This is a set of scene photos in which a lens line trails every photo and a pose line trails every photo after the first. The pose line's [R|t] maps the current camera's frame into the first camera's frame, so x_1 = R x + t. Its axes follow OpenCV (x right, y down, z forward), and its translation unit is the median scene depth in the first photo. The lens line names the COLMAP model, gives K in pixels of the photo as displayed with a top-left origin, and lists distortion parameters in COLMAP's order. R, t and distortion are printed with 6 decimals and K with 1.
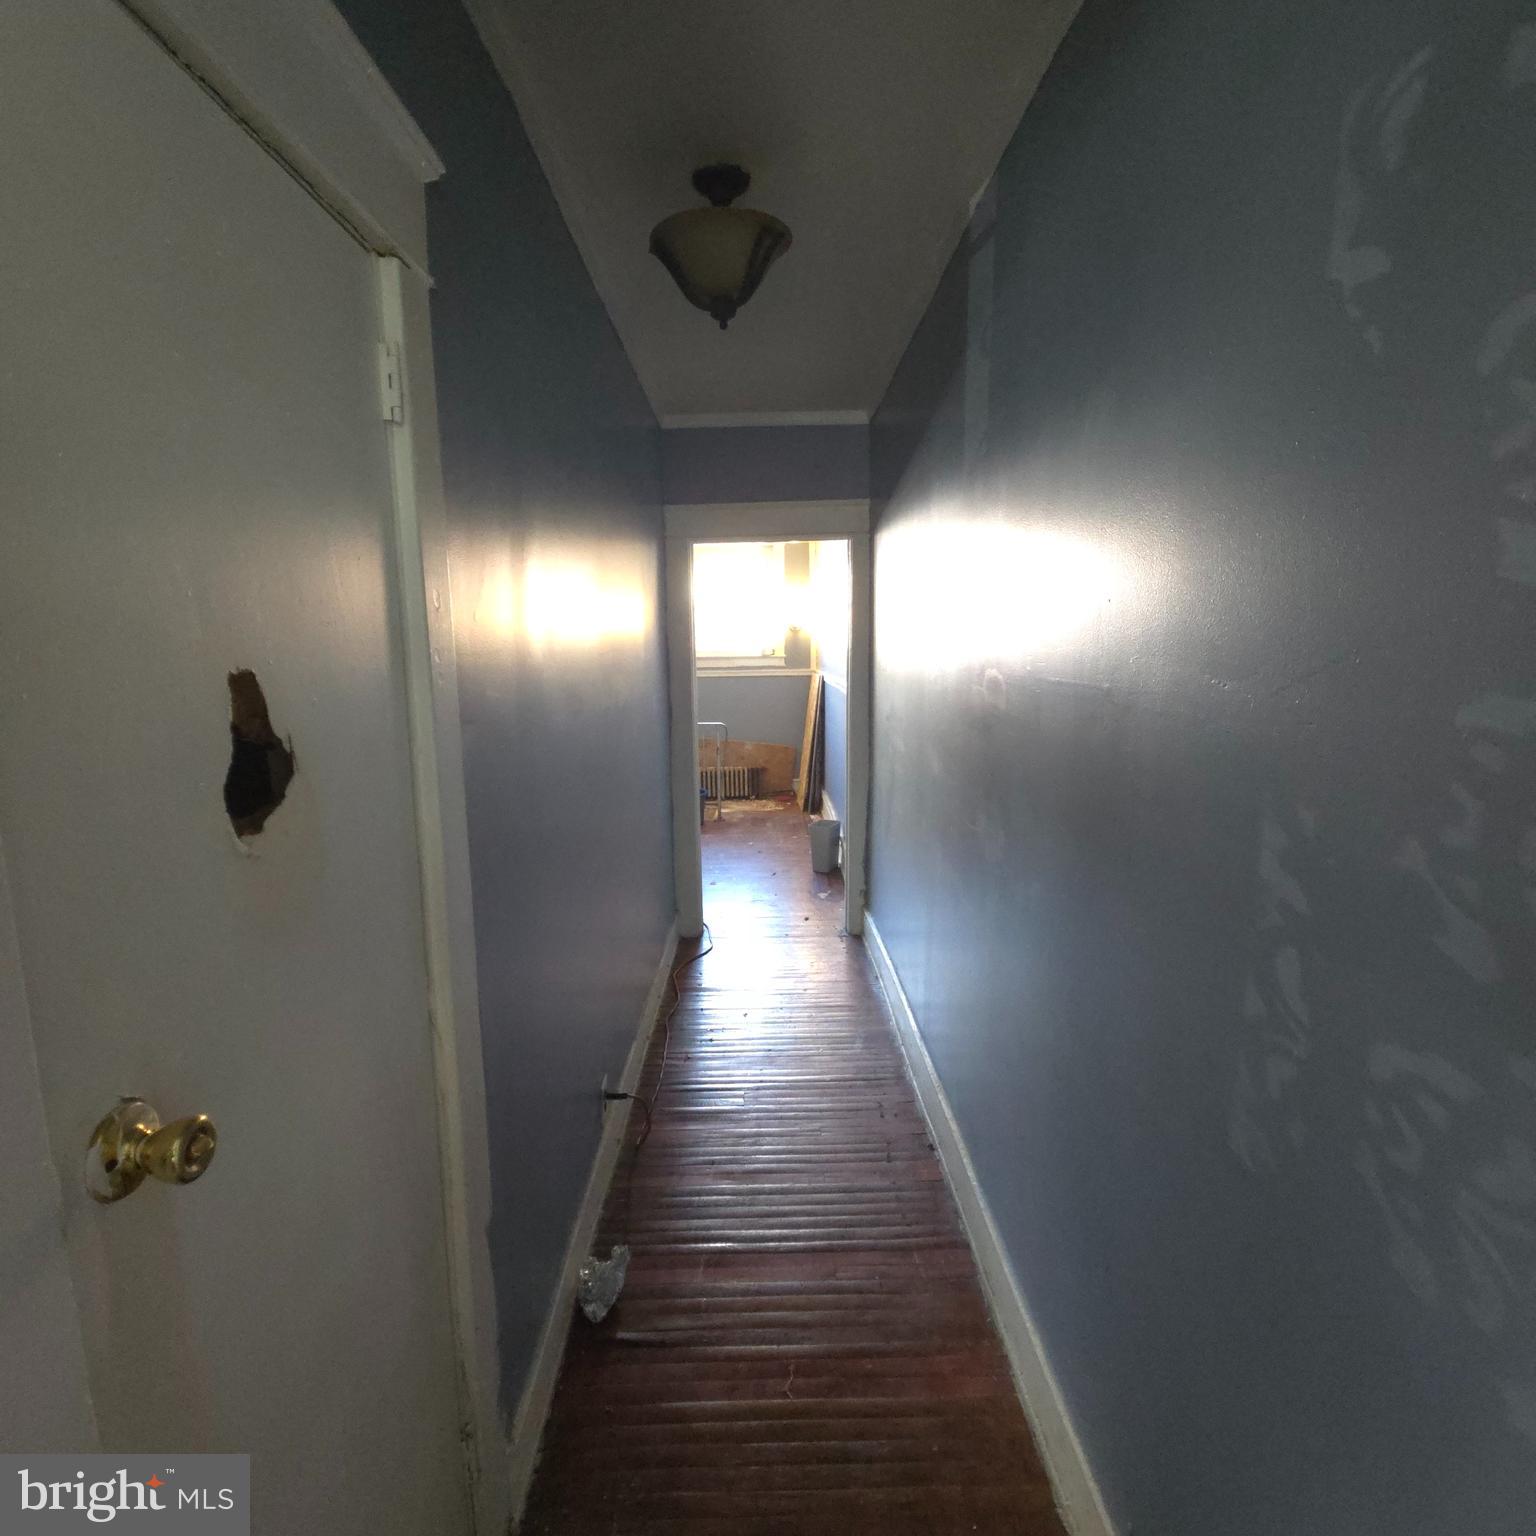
lens RADIAL K [[826.9, 0, 769.0], [0, 826.9, 766.7], [0, 0, 1]] dist [0.008744, 0.000627]
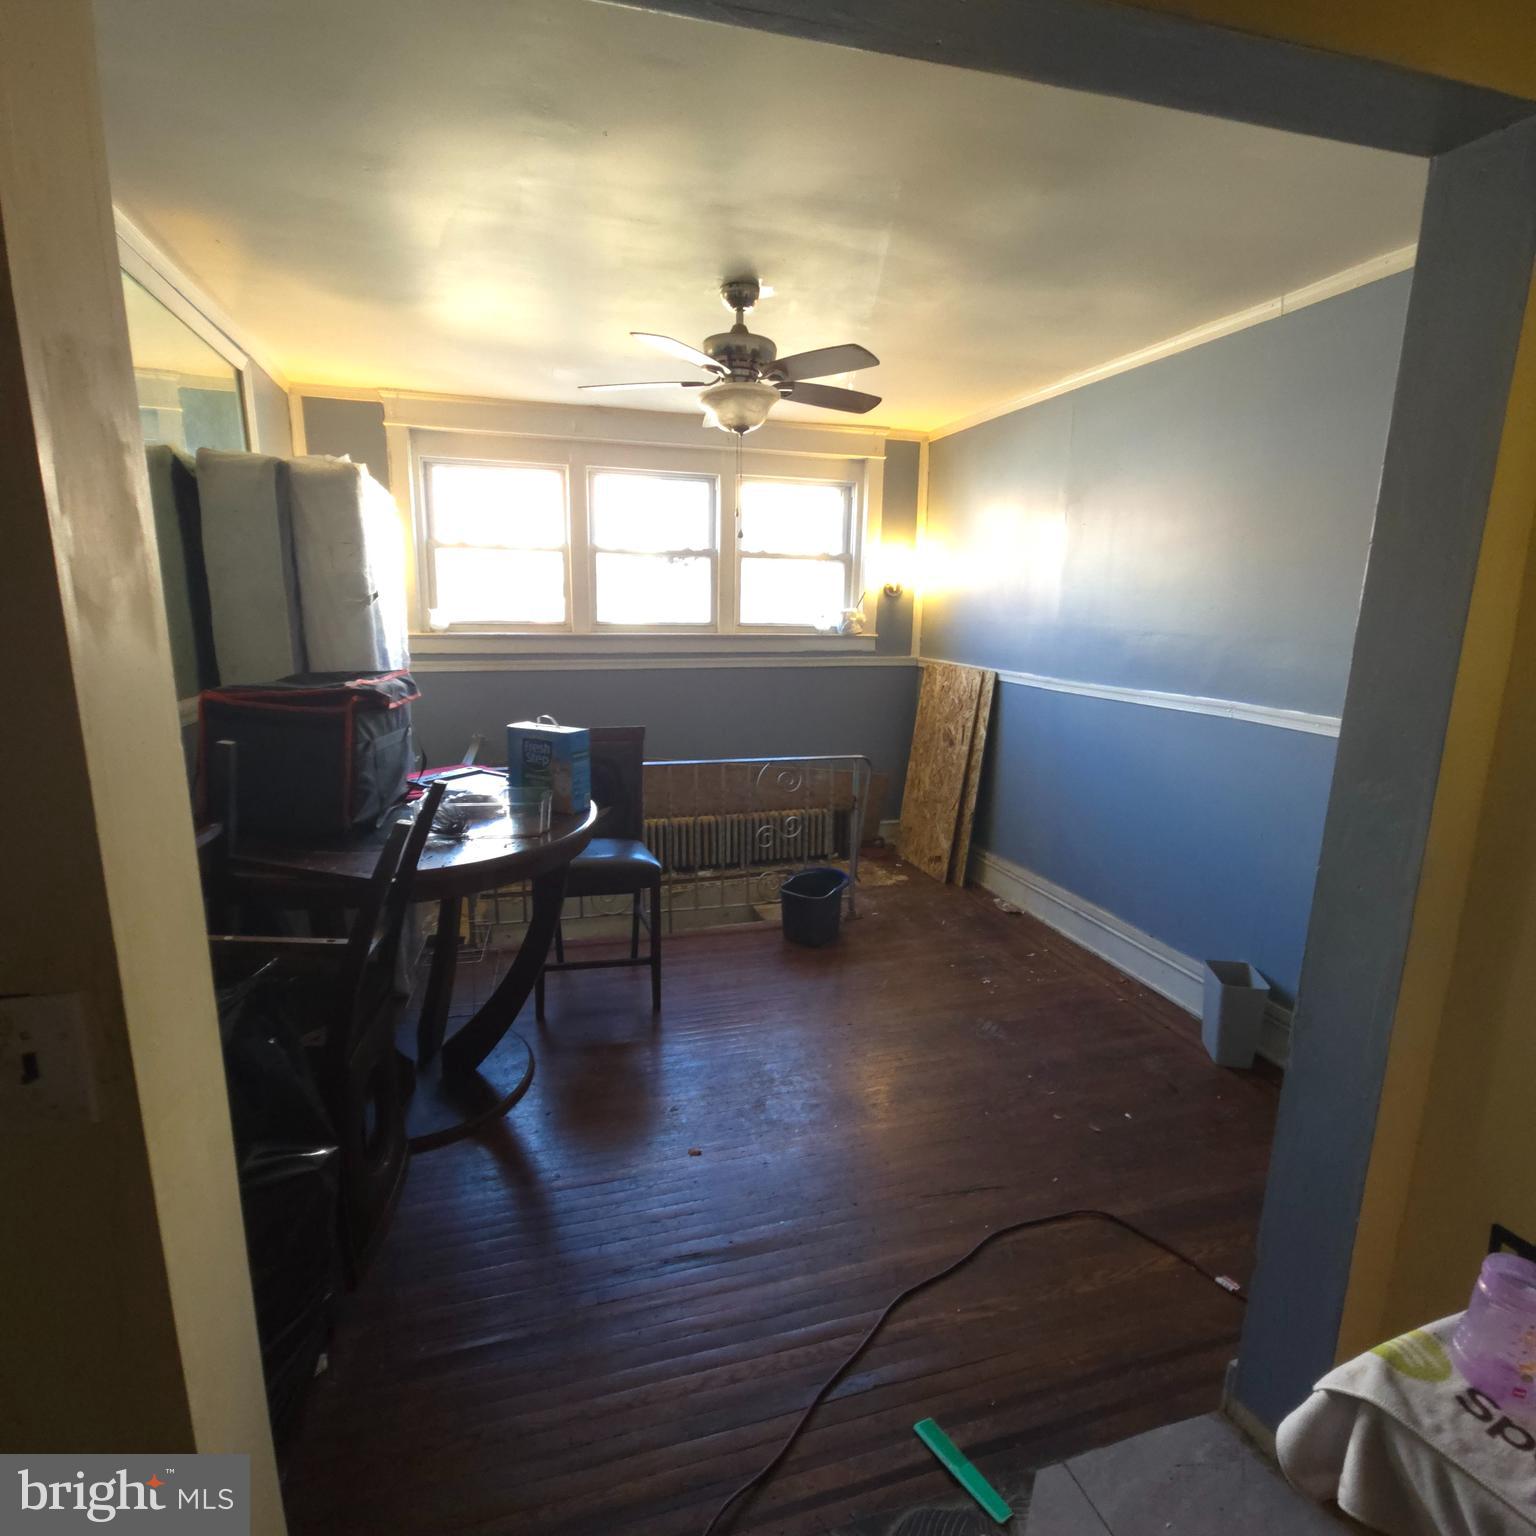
lens RADIAL K [[826.9, 0, 761.3], [0, 826.9, 773.0], [0, 0, 1]] dist [0.008744, 0.000627]
pose [[0.960298, -0.031171, 0.277229, -0.249705], [0.020028, 0.998877, 0.042936, -0.056115], [-0.278257, -0.035679, 0.959844, 0.398624]]
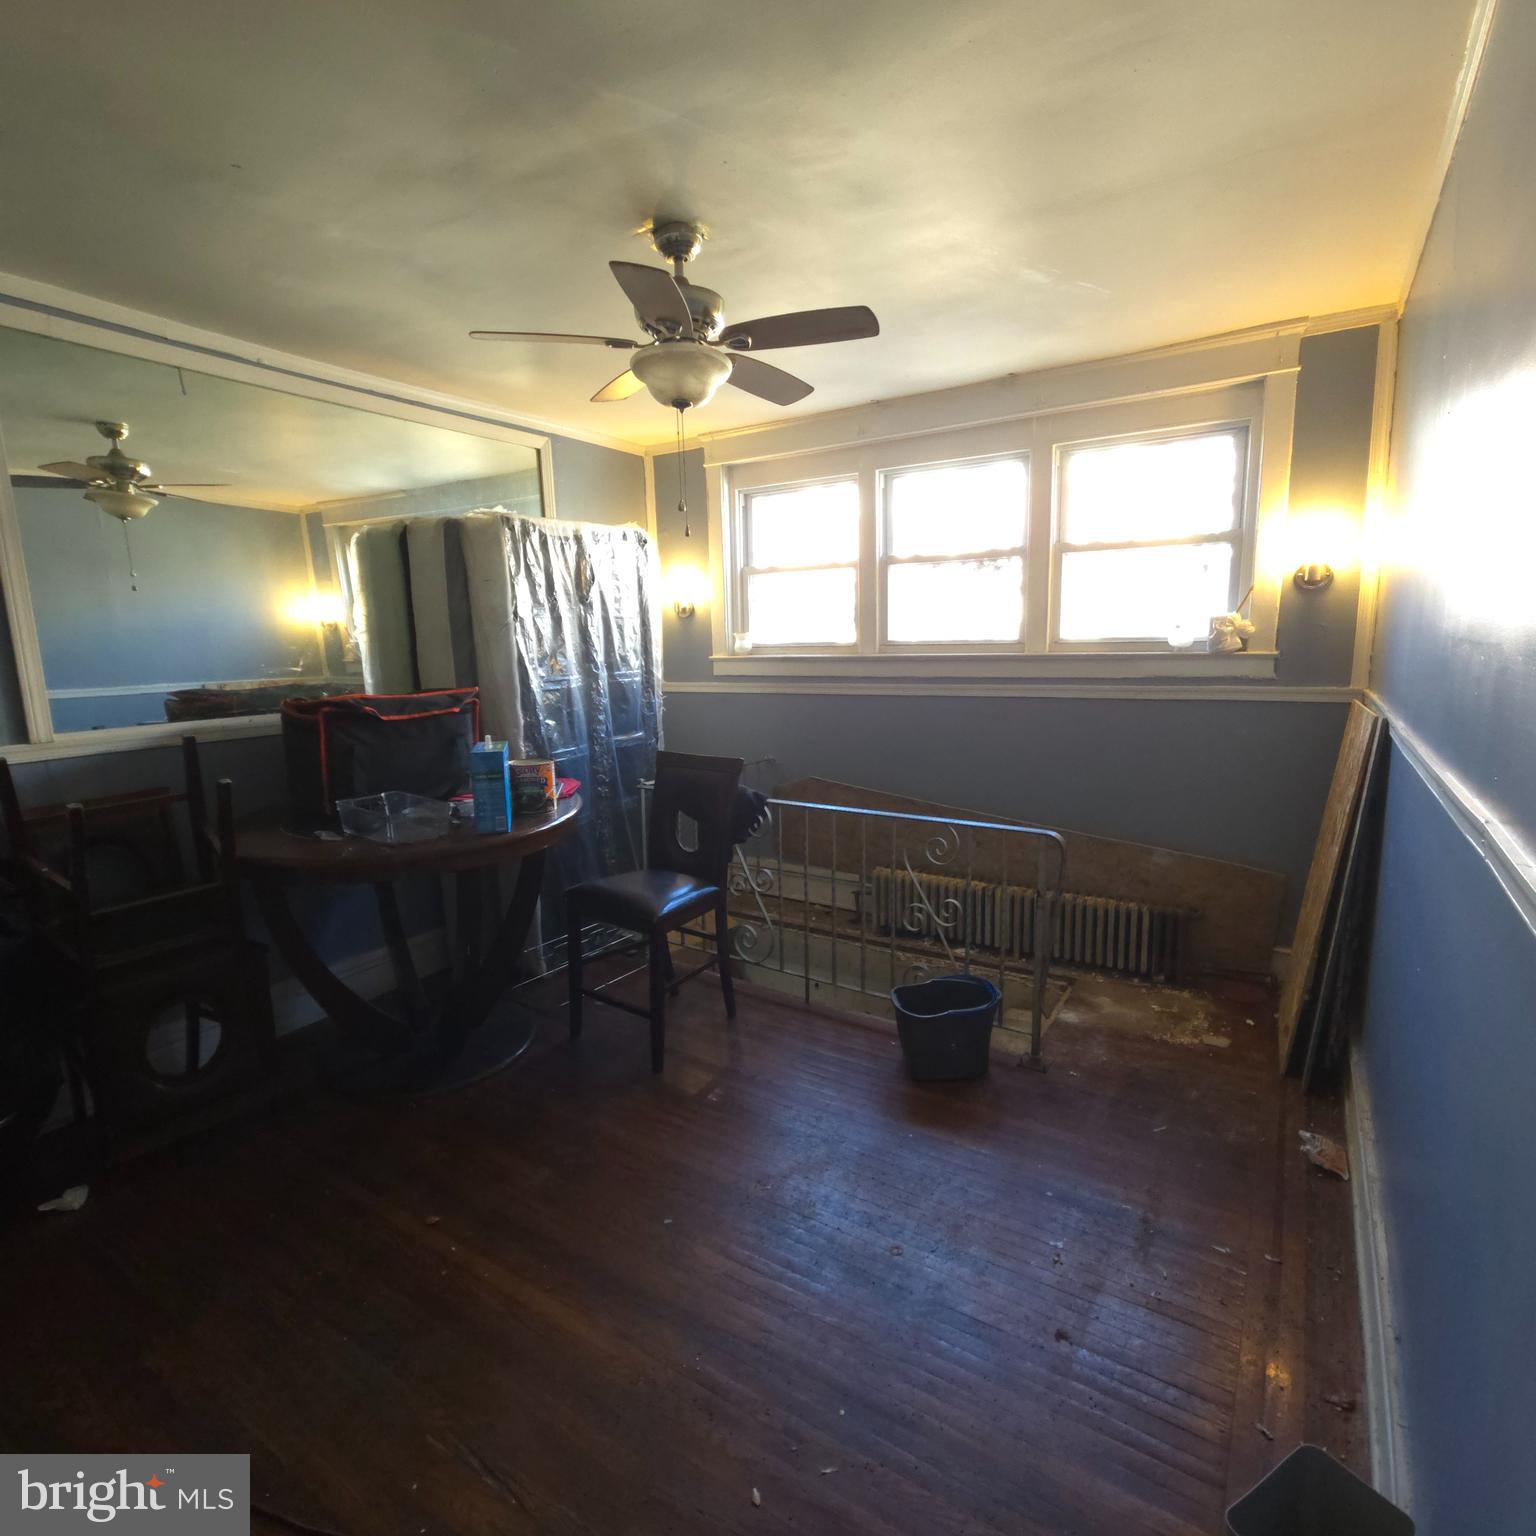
lens RADIAL K [[826.9, 0, 766.2], [0, 826.9, 769.8], [0, 0, 1]] dist [0.008744, 0.000627]
pose [[0.837671, 0.080878, -0.540154, 0.033992], [-0.073591, 0.996670, 0.035109, -0.072343], [0.541195, 0.010341, 0.840834, 0.518274]]
